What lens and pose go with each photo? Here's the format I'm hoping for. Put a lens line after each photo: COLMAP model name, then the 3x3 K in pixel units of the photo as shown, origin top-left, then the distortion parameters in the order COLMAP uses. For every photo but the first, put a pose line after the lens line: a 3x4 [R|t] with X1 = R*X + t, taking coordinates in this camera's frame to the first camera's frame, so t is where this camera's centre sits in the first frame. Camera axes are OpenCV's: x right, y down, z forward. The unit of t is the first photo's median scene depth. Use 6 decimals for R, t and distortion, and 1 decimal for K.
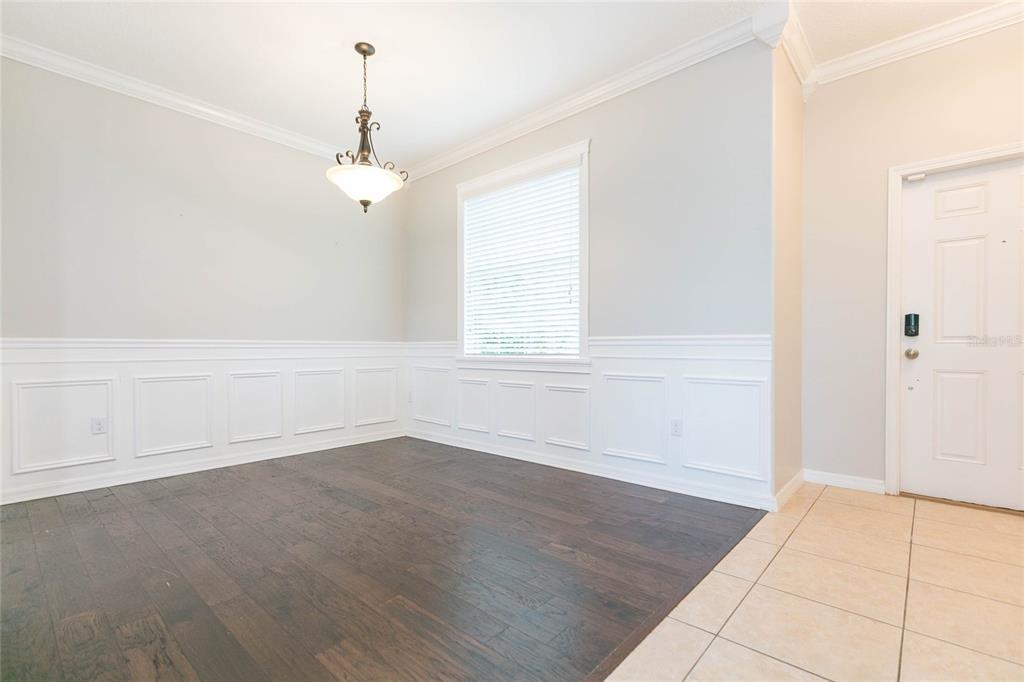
lens RADIAL K [[462.5, 0, 512.2], [0, 462.5, 352.7], [0, 0, 1]] dist [-0.000538, -0.000114]
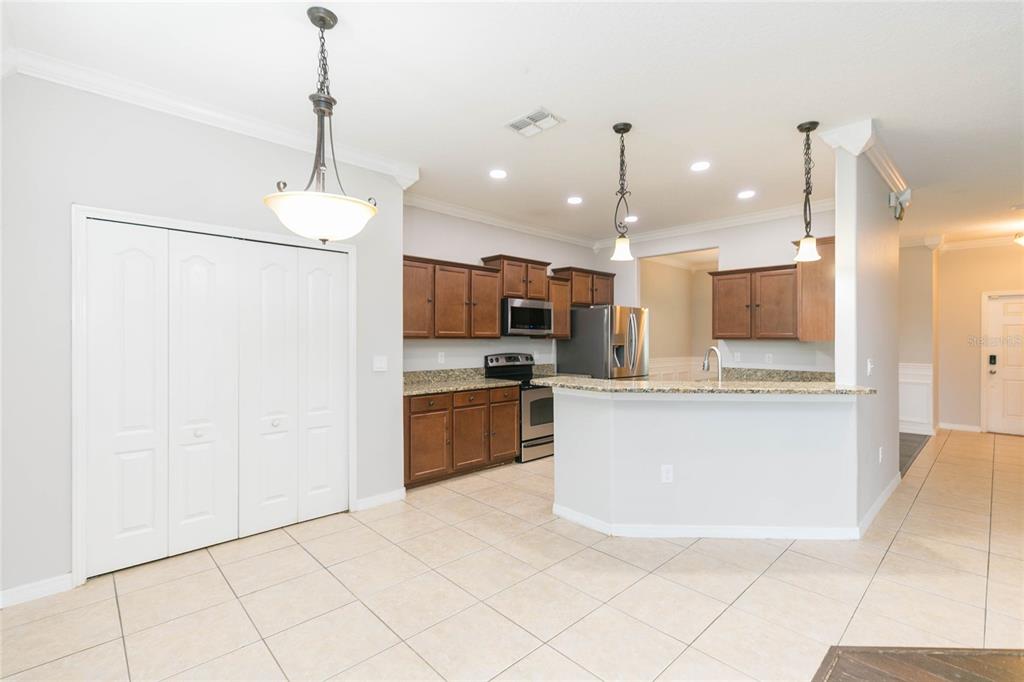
lens RADIAL K [[463.0, 0, 516.1], [0, 463.0, 334.5], [0, 0, 1]] dist [0.000891, 0.000094]
pose [[0.997246, 0.006826, -0.073844, -1.340352], [-0.007757, 0.999894, -0.012330, -0.137155], [0.073752, 0.012869, 0.997194, -1.486817]]
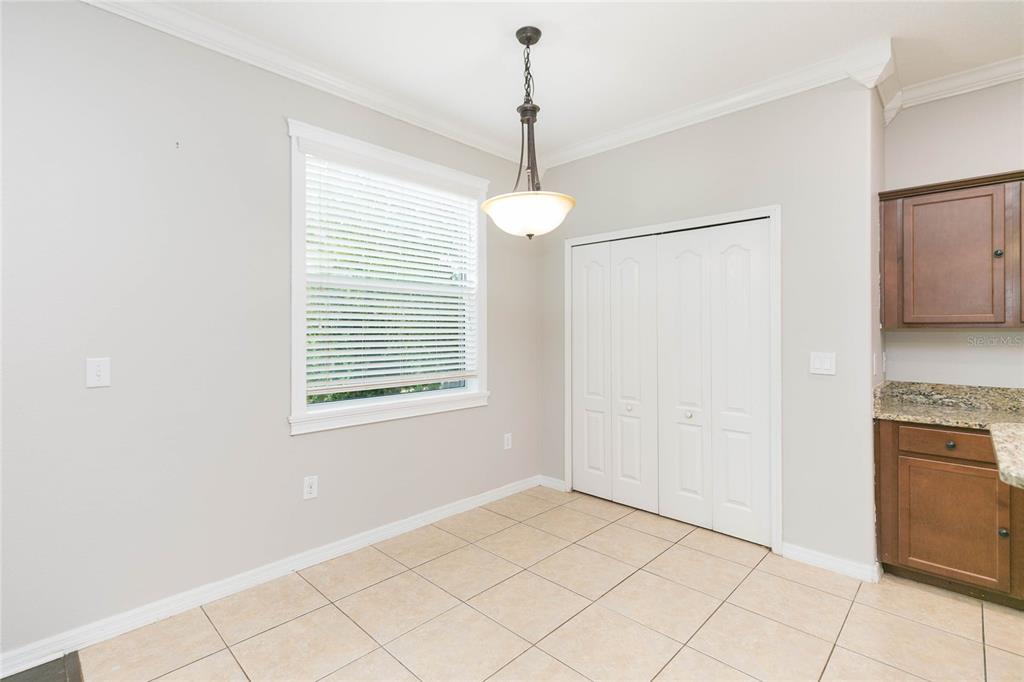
lens RADIAL K [[473.7, 0, 510.3], [0, 473.7, 330.5], [0, 0, 1]] dist [-0.000213, 0.000175]
pose [[-0.042257, 0.000487, -0.999107, -0.877483], [-0.008466, 0.999964, 0.000846, -0.126924], [0.999071, 0.008494, -0.042251, -0.787631]]
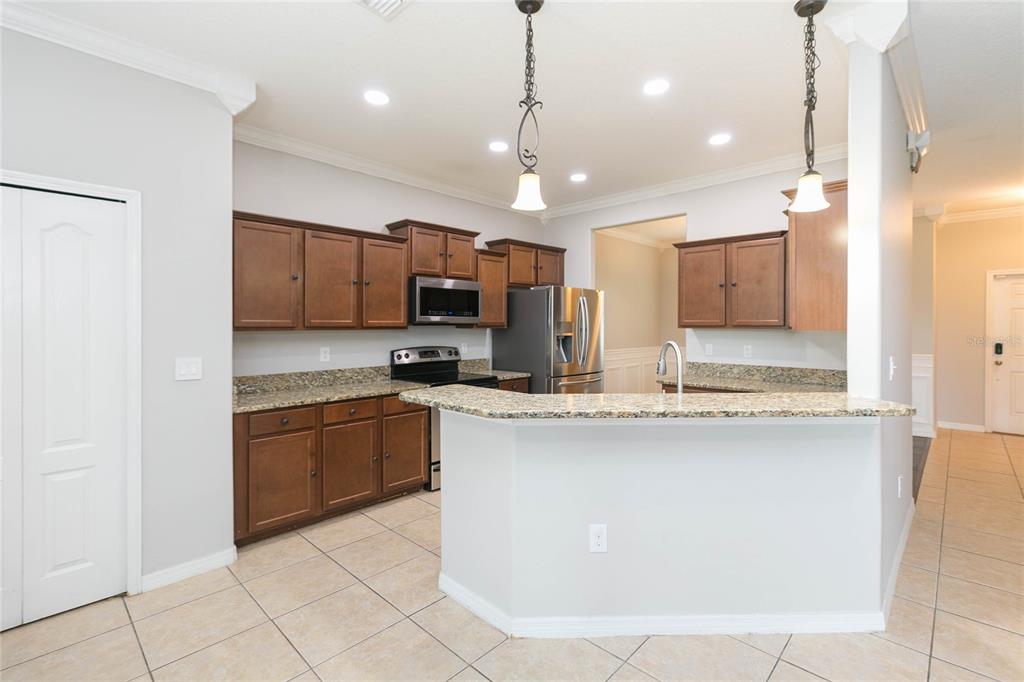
lens RADIAL K [[463.6, 0, 516.0], [0, 463.6, 327.2], [0, 0, 1]] dist [0.002533, 0.000159]
pose [[0.999549, 0.001969, -0.029949, -1.168866], [-0.001967, 0.999998, 0.000077, -0.147783], [0.029949, -0.000018, 0.999551, -1.080181]]
